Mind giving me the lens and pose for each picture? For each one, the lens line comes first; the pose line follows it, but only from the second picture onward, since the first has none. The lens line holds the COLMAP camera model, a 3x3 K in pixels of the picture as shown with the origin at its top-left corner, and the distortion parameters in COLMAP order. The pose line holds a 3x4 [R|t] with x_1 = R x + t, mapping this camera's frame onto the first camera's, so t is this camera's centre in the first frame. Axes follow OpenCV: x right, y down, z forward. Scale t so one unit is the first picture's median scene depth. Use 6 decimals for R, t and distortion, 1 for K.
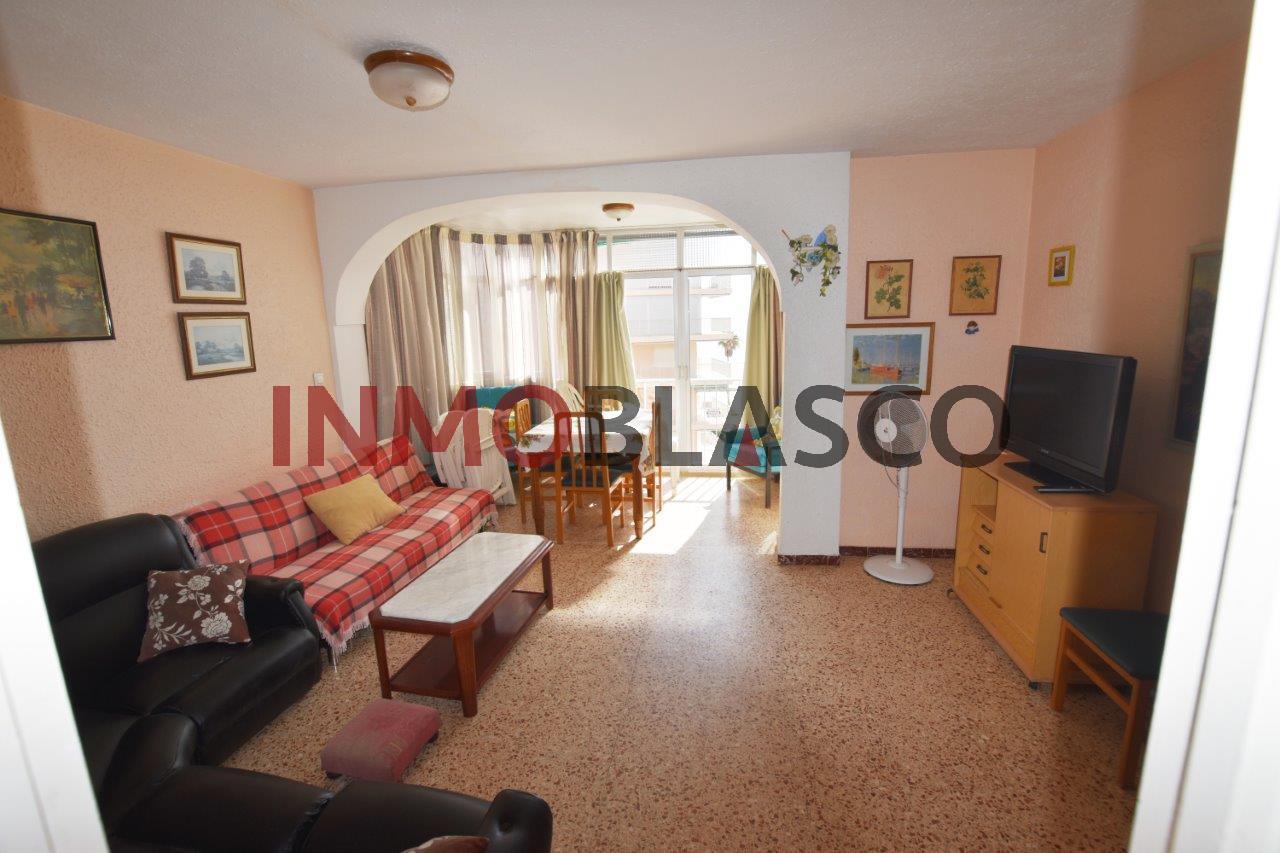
lens RADIAL K [[559.4, 0, 641.5], [0, 559.4, 424.0], [0, 0, 1]] dist [-0.030543, 0.001415]
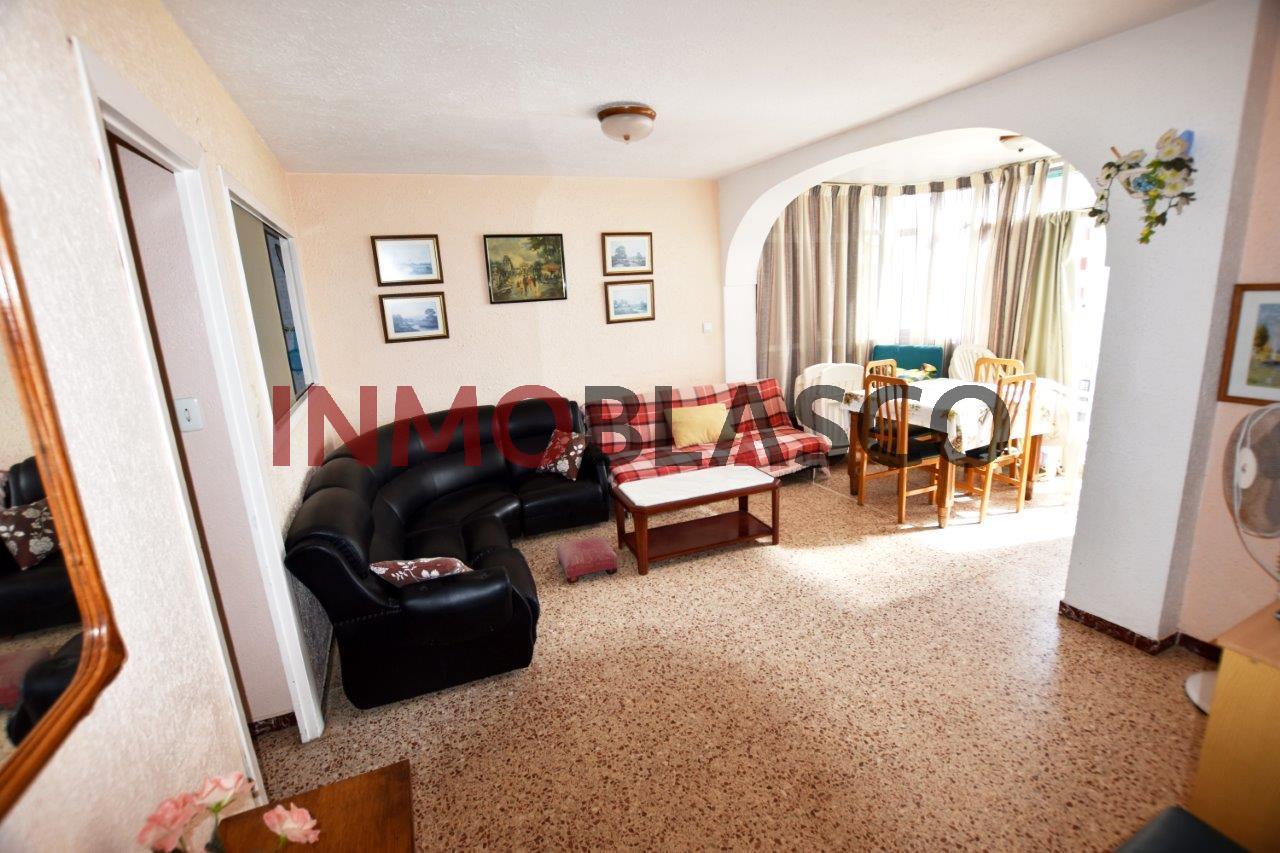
lens RADIAL K [[559.4, 0, 639.6], [0, 559.4, 424.3], [0, 0, 1]] dist [-0.030543, 0.001415]
pose [[0.535538, 0.193169, -0.822122, 0.593645], [-0.115387, 0.981096, 0.155358, -0.052158], [0.836591, 0.011662, 0.547703, 0.157742]]
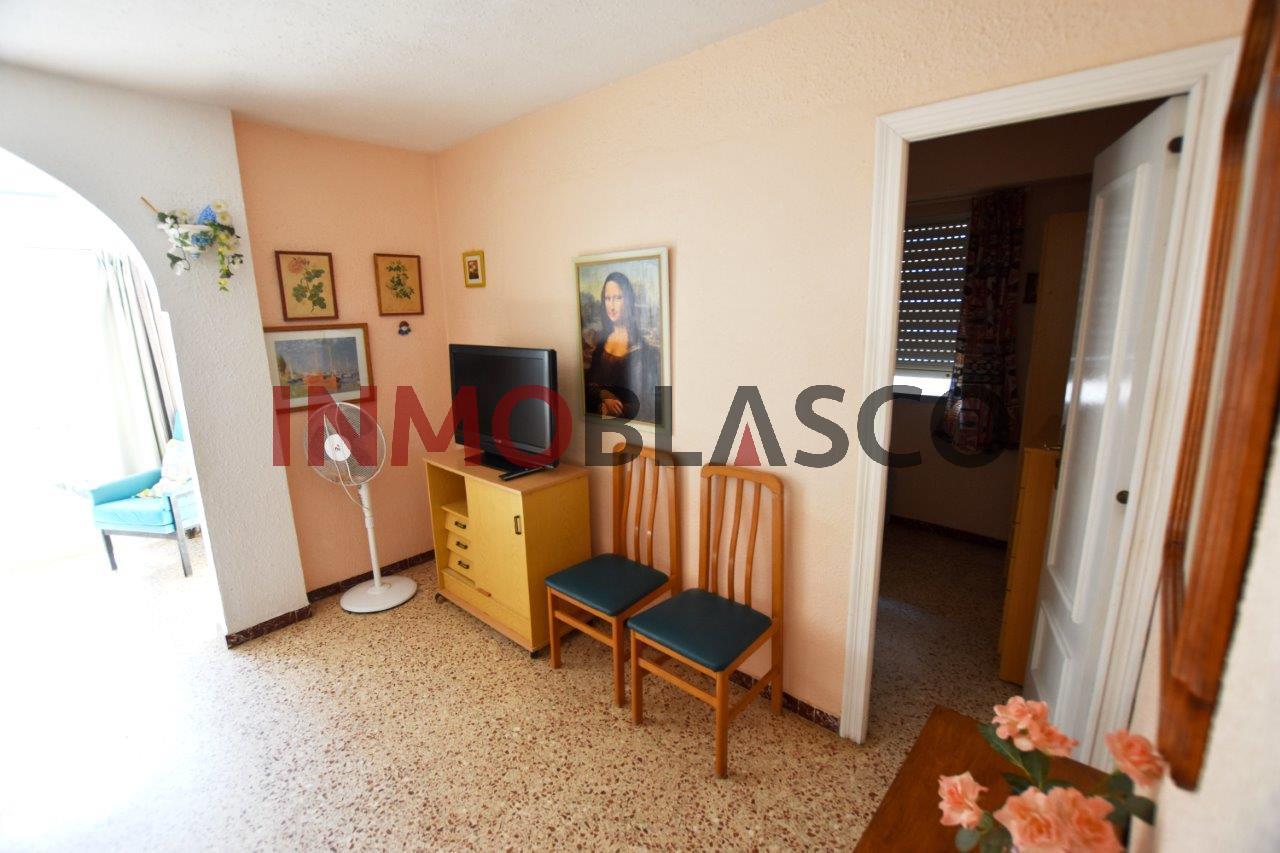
lens RADIAL K [[559.4, 0, 634.7], [0, 559.4, 425.9], [0, 0, 1]] dist [-0.030543, 0.001415]
pose [[0.565718, -0.156622, 0.809588, 0.004344], [0.155966, 0.984398, 0.081456, -0.021899], [-0.809715, 0.080187, 0.581319, 0.121450]]
